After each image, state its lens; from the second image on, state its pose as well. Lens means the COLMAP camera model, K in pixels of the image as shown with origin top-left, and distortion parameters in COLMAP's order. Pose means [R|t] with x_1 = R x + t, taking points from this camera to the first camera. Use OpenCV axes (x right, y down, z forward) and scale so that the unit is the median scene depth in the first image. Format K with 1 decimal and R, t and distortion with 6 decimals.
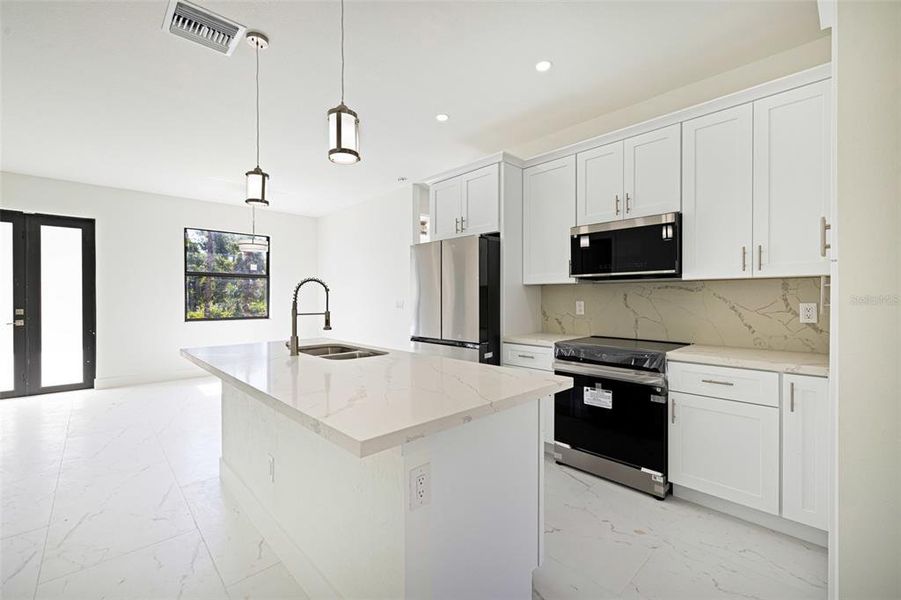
lens RADIAL K [[380.8, 0, 451.4], [0, 380.8, 302.3], [0, 0, 1]] dist [-0.001570, 0.000102]
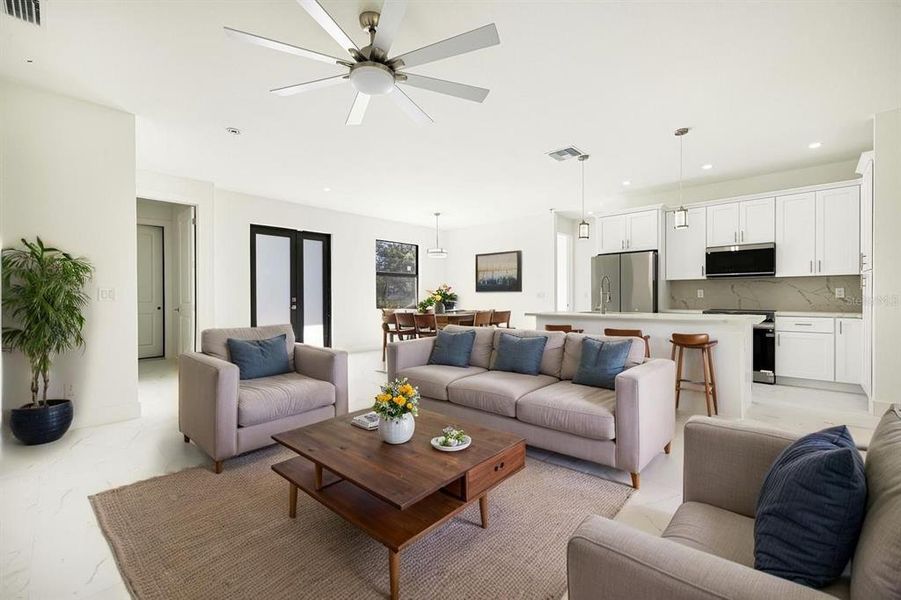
lens RADIAL K [[380.8, 0, 446.6], [0, 380.8, 301.6], [0, 0, 1]] dist [-0.001570, 0.000102]
pose [[0.998498, -0.002407, 0.054742, -1.040094], [0.002467, 0.999996, -0.001036, 0.057309], [-0.054739, 0.001170, 0.998500, -0.752581]]
